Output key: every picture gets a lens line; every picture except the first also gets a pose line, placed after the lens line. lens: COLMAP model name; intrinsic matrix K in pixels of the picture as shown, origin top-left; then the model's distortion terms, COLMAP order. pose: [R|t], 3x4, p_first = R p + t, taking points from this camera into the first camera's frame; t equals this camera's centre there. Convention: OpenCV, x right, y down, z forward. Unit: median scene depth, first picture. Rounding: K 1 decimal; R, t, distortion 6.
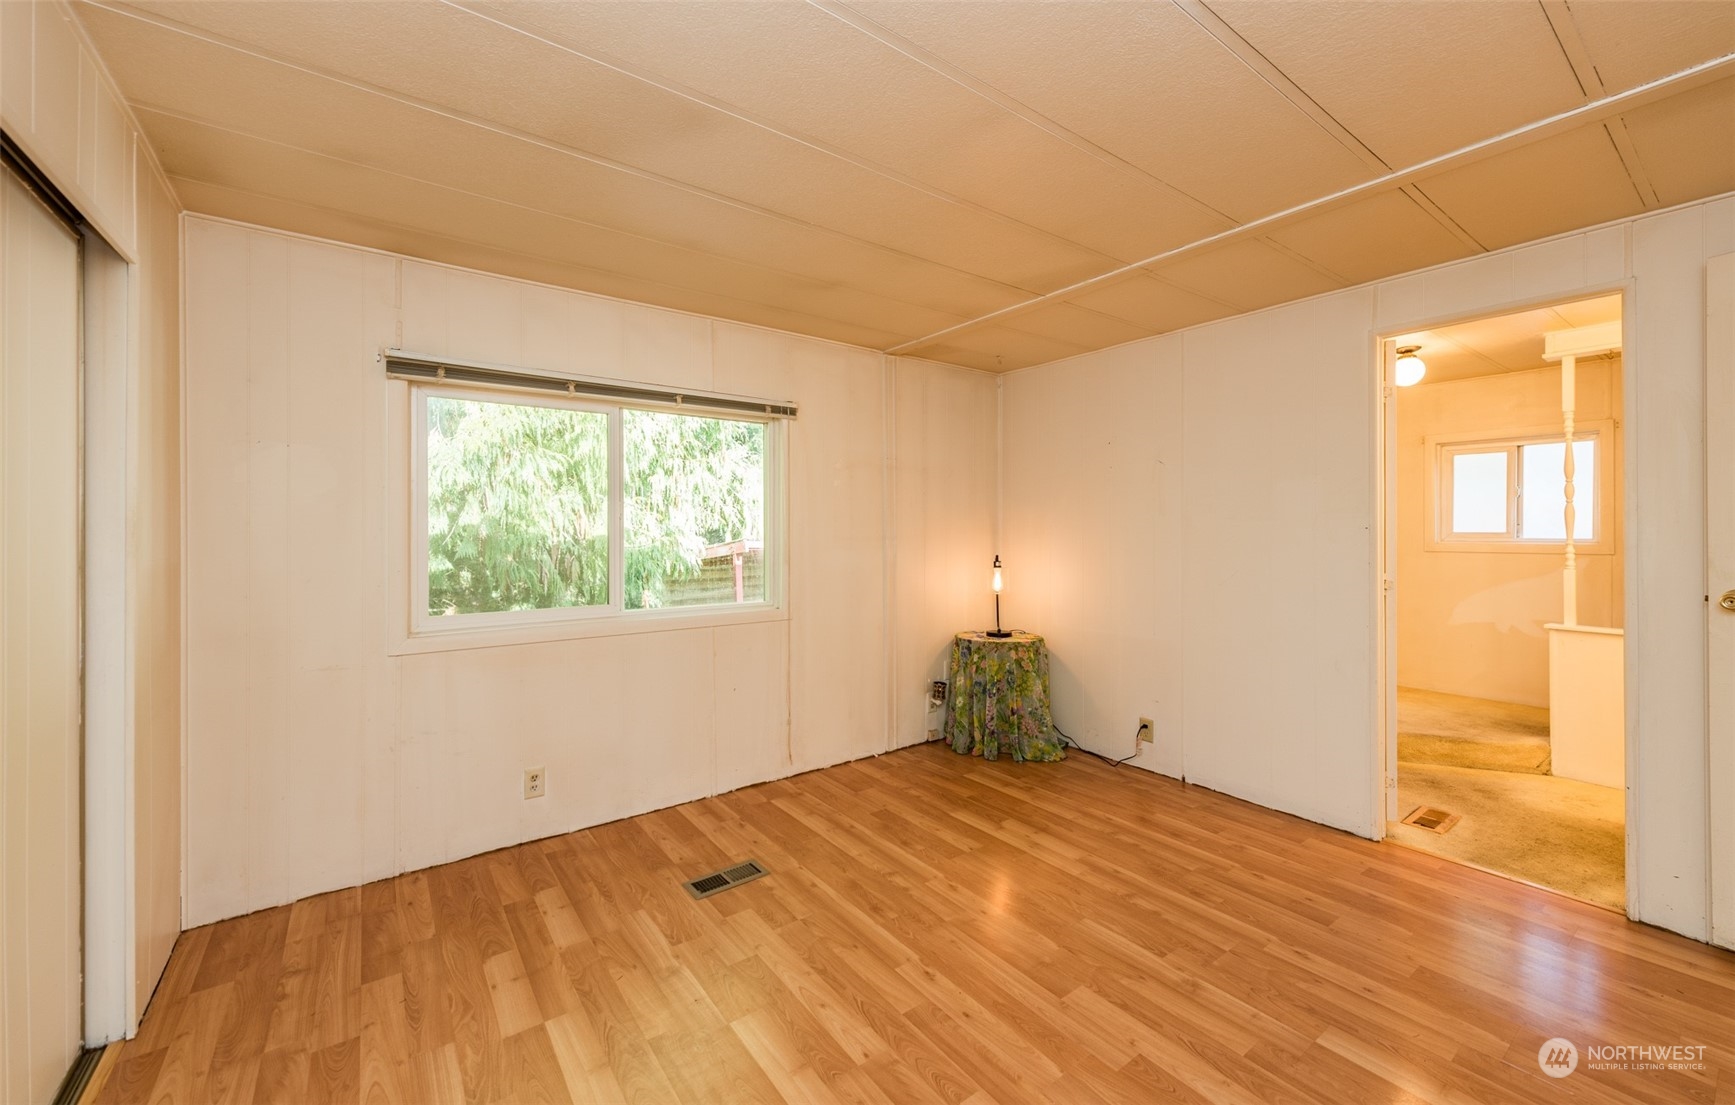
lens RADIAL K [[686.9, 0, 875.7], [0, 686.9, 530.1], [0, 0, 1]] dist [0.010263, -0.000803]
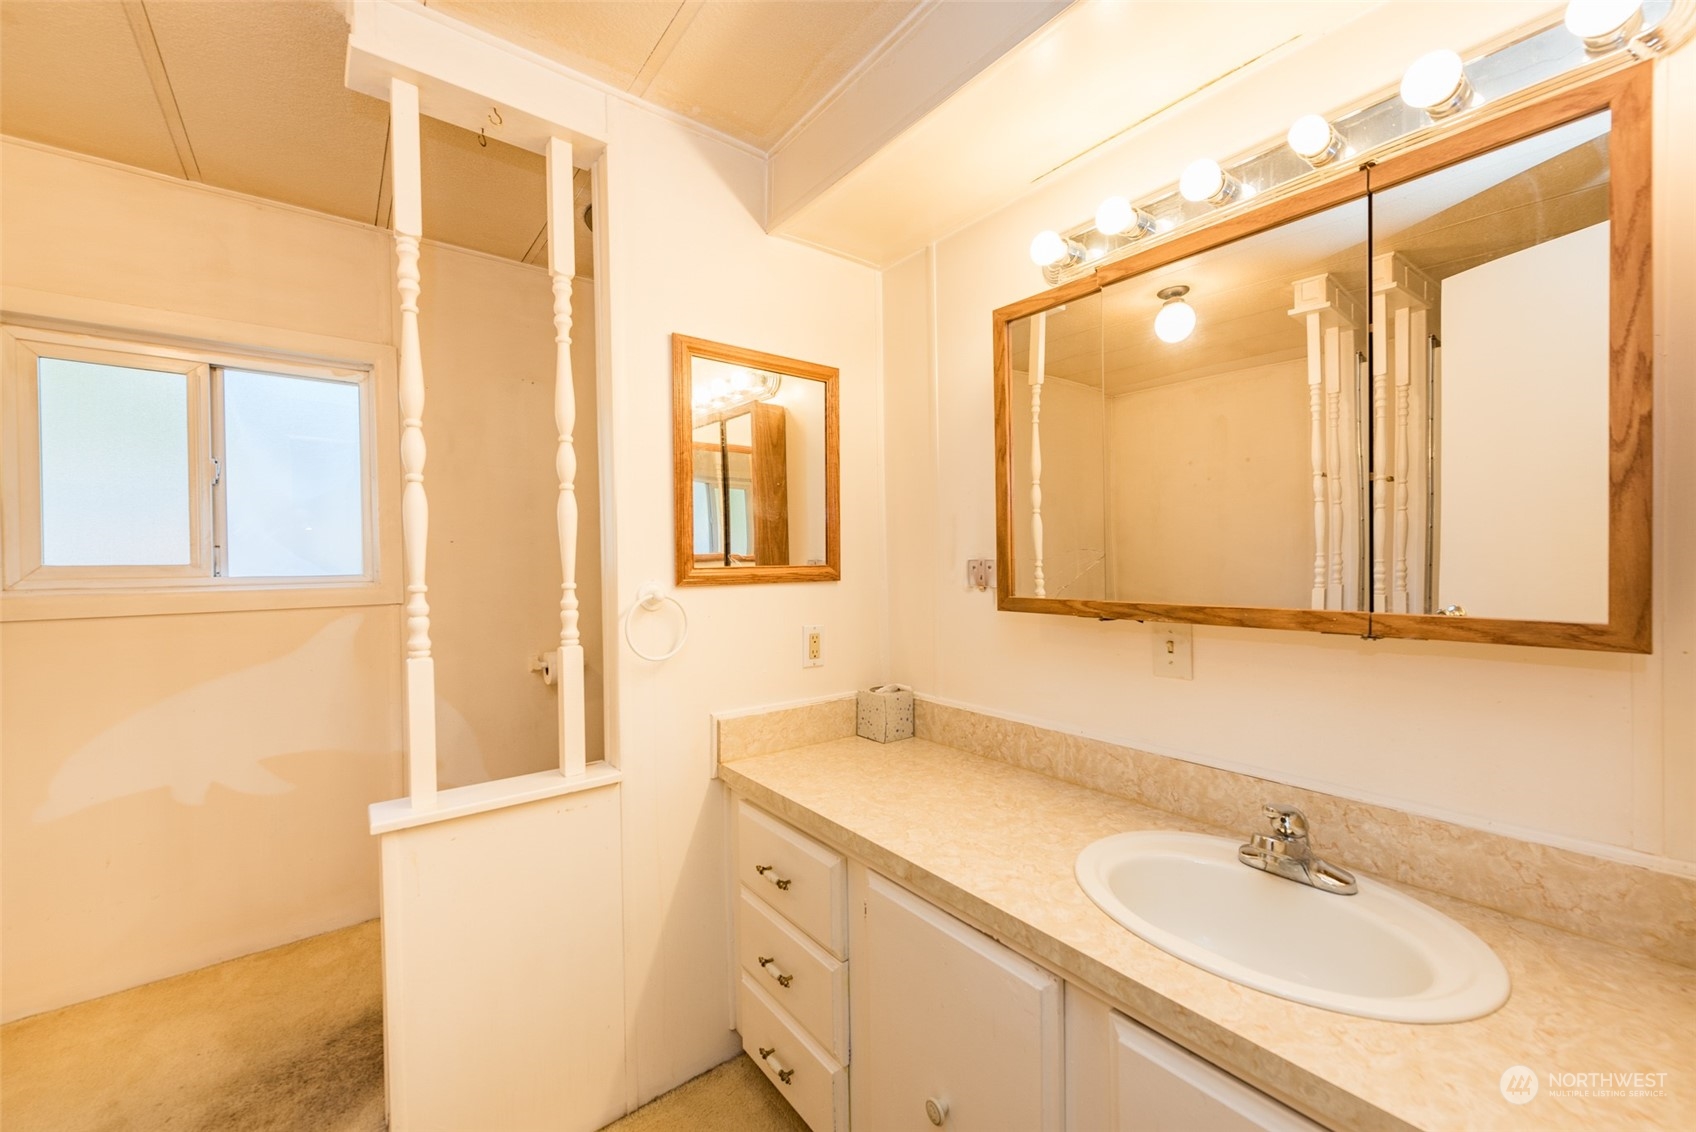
lens RADIAL K [[665.9, 0, 842.9], [0, 665.9, 557.5], [0, 0, 1]] dist [0.005116, -0.000190]
pose [[-0.015455, -0.009106, 0.999839, 0.491467], [0.012035, 0.999884, 0.009292, 0.000464], [-0.999808, 0.012177, -0.015344, 0.603480]]
